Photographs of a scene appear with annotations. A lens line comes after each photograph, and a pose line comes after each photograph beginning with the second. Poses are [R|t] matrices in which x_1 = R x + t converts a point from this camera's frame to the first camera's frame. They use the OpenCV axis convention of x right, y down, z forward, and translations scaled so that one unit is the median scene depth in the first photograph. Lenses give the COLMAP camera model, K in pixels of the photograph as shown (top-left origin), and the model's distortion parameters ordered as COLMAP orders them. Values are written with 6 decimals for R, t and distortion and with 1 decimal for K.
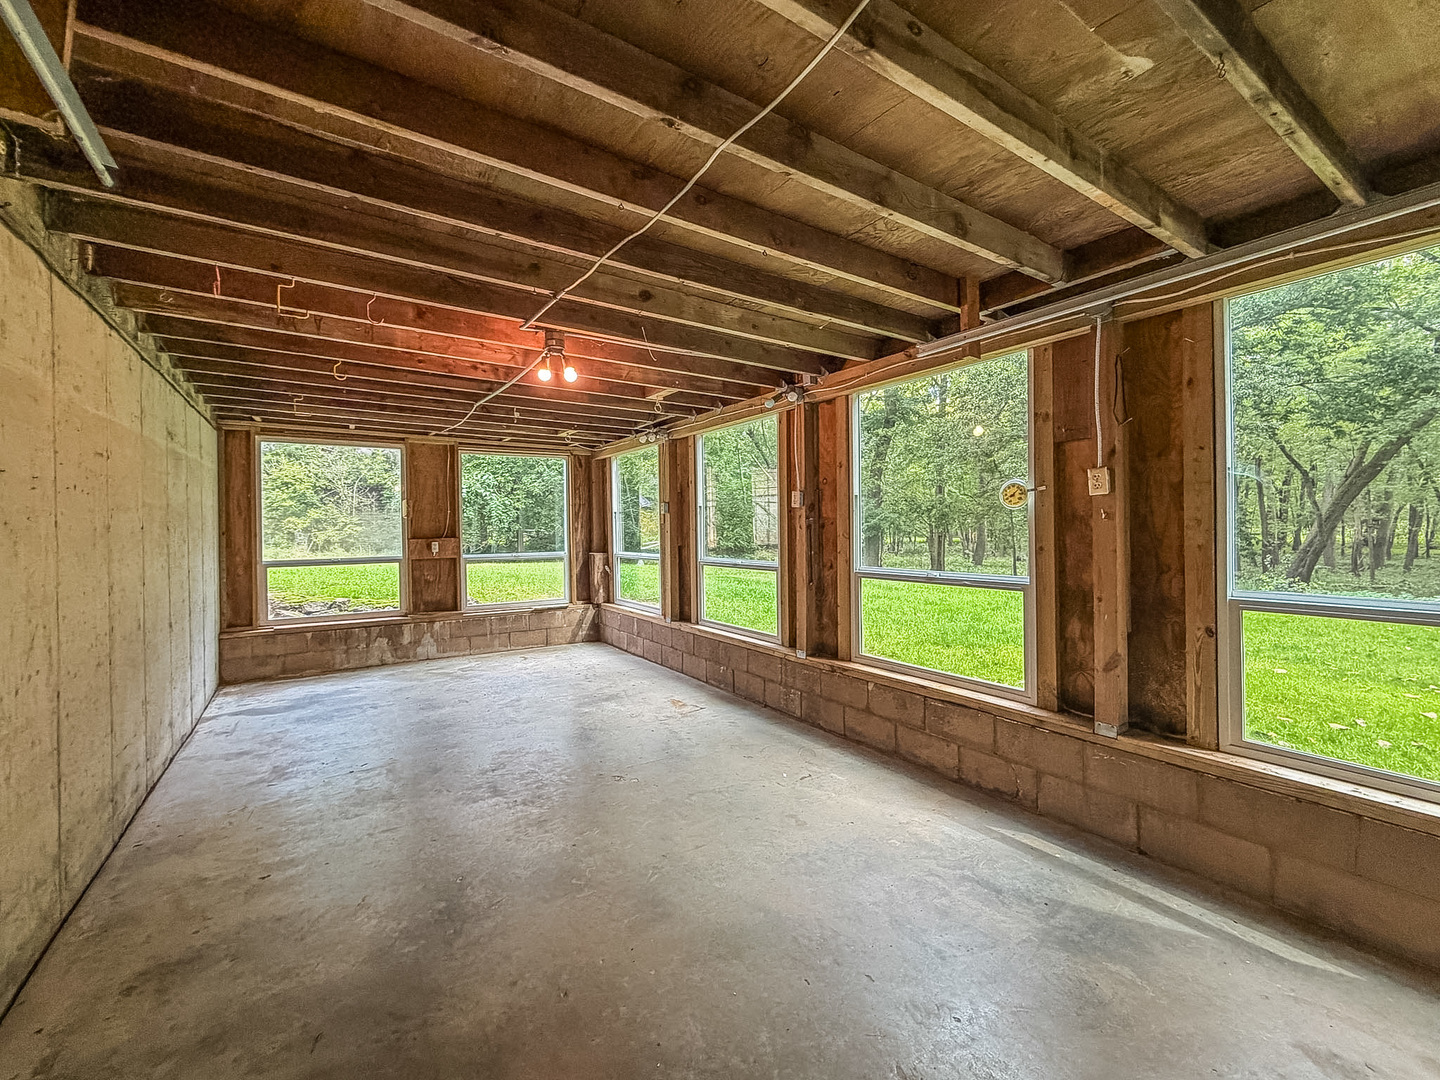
lens RADIAL K [[601.7, 0, 710.8], [0, 601.7, 533.9], [0, 0, 1]] dist [-0.000614, 0.000147]
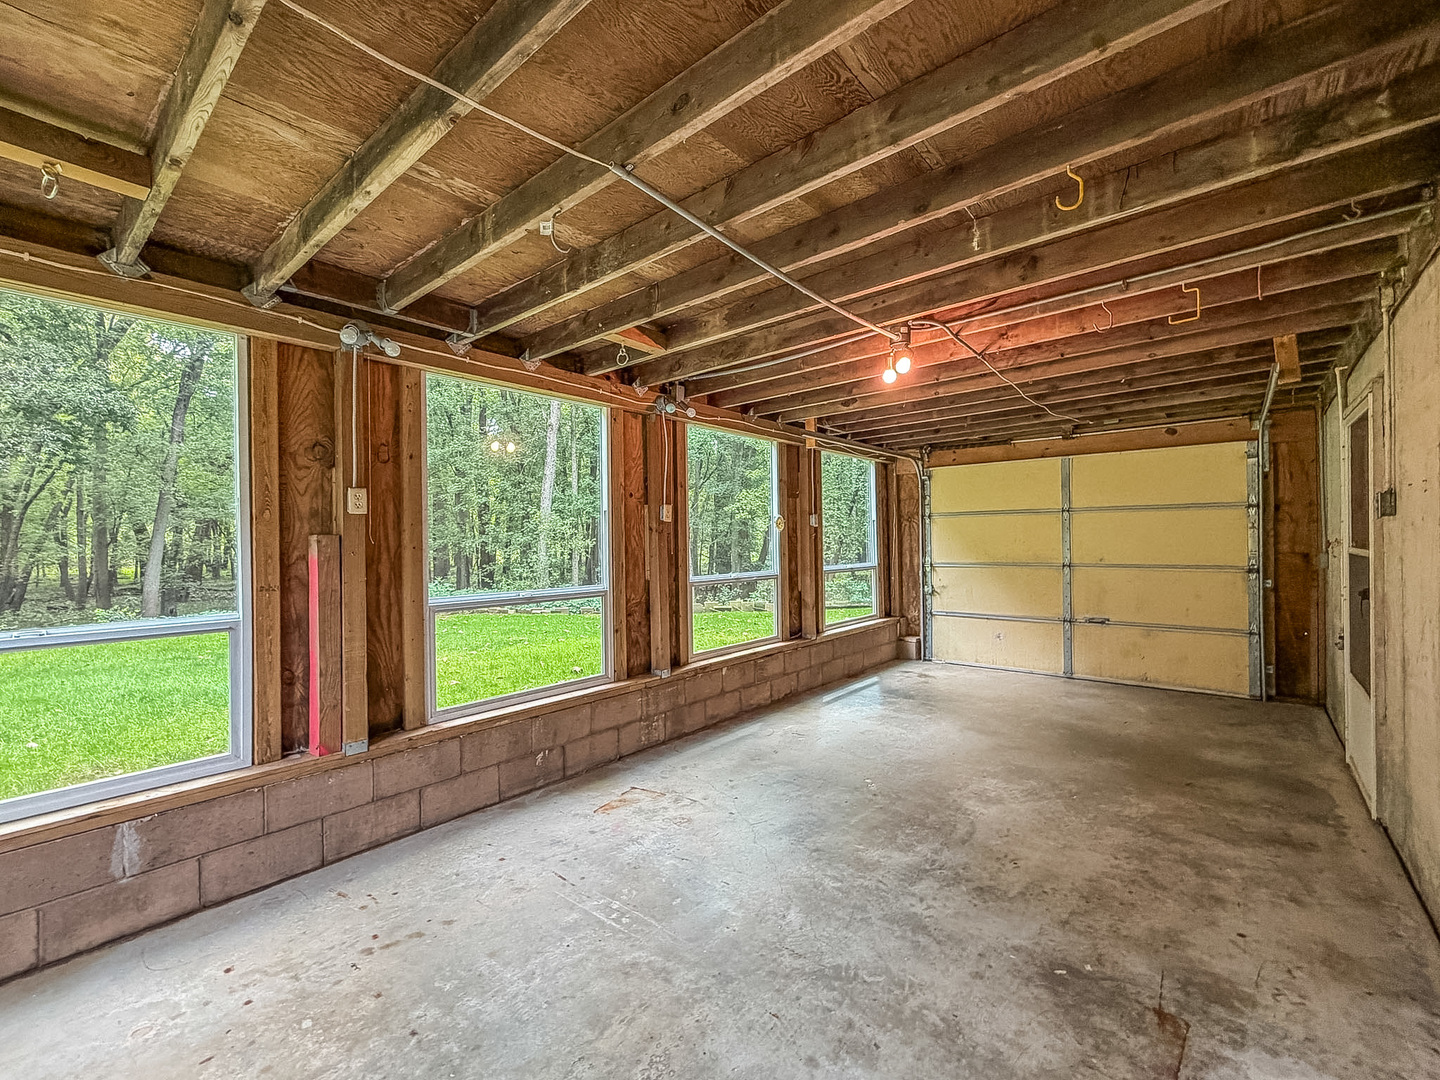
lens RADIAL K [[601.7, 0, 710.8], [0, 601.7, 533.9], [0, 0, 1]] dist [-0.000614, 0.000147]
pose [[-0.278150, 0.024617, 0.960222, -0.886013], [0.018689, 0.999621, -0.020213, -0.017882], [-0.960356, 0.012324, -0.278505, 1.259711]]
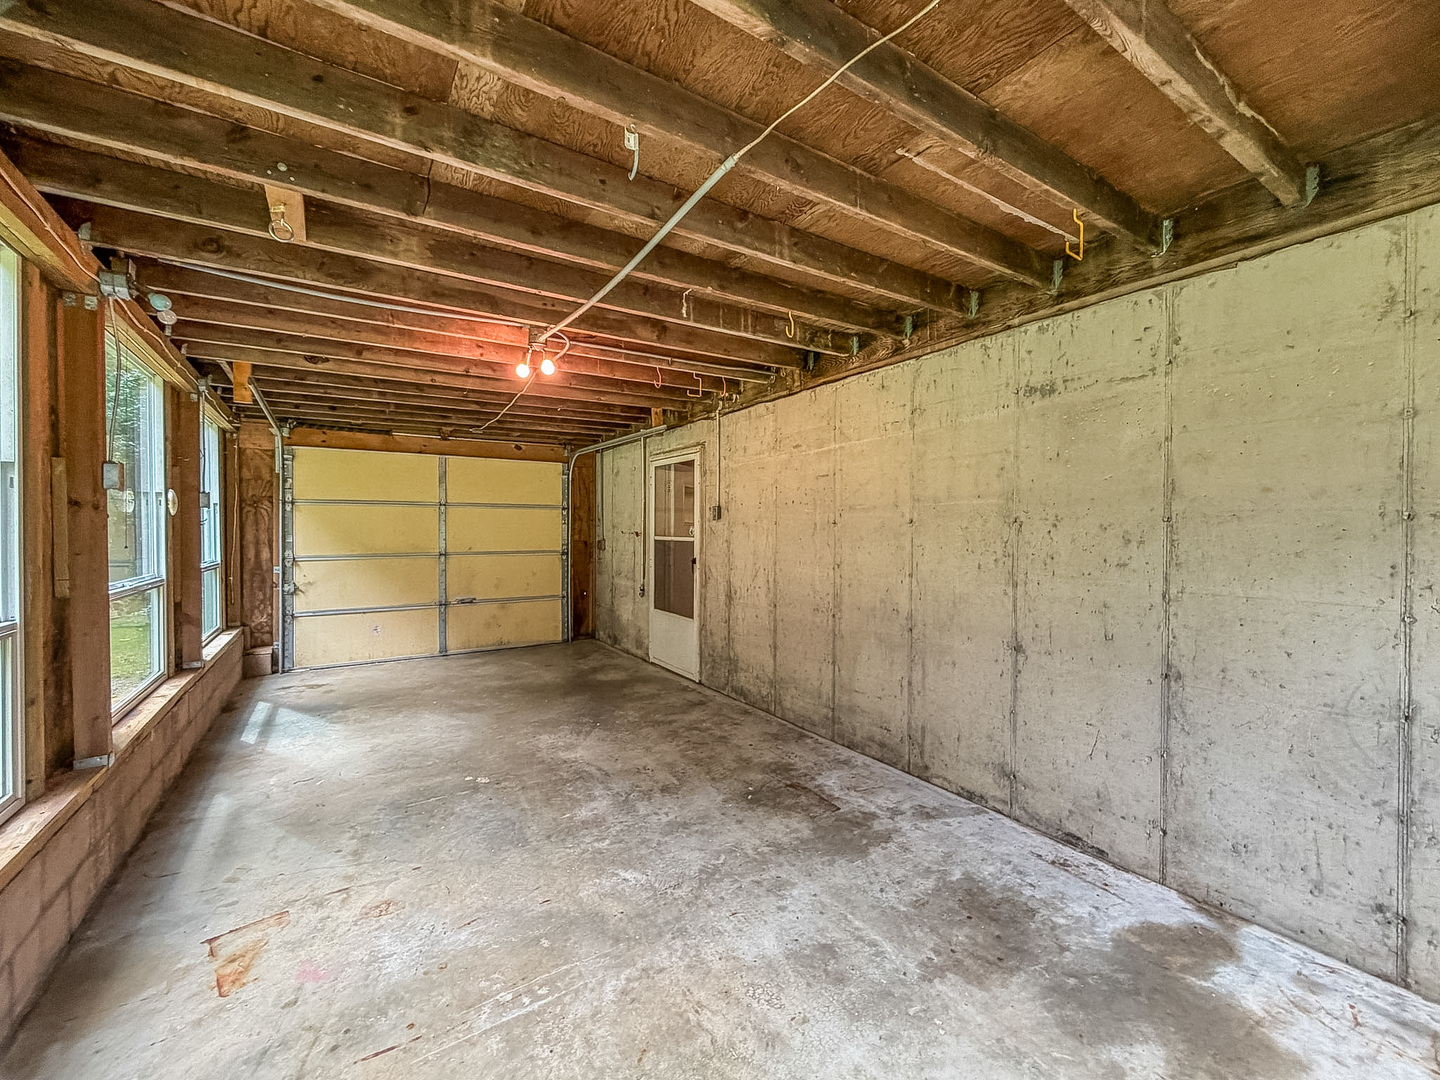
lens RADIAL K [[601.7, 0, 710.8], [0, 601.7, 533.9], [0, 0, 1]] dist [-0.000614, 0.000147]
pose [[-0.999905, 0.009944, 0.009591, -0.452405], [0.010069, 0.999864, 0.013077, -0.023169], [-0.009459, 0.013172, -0.999869, 1.636444]]
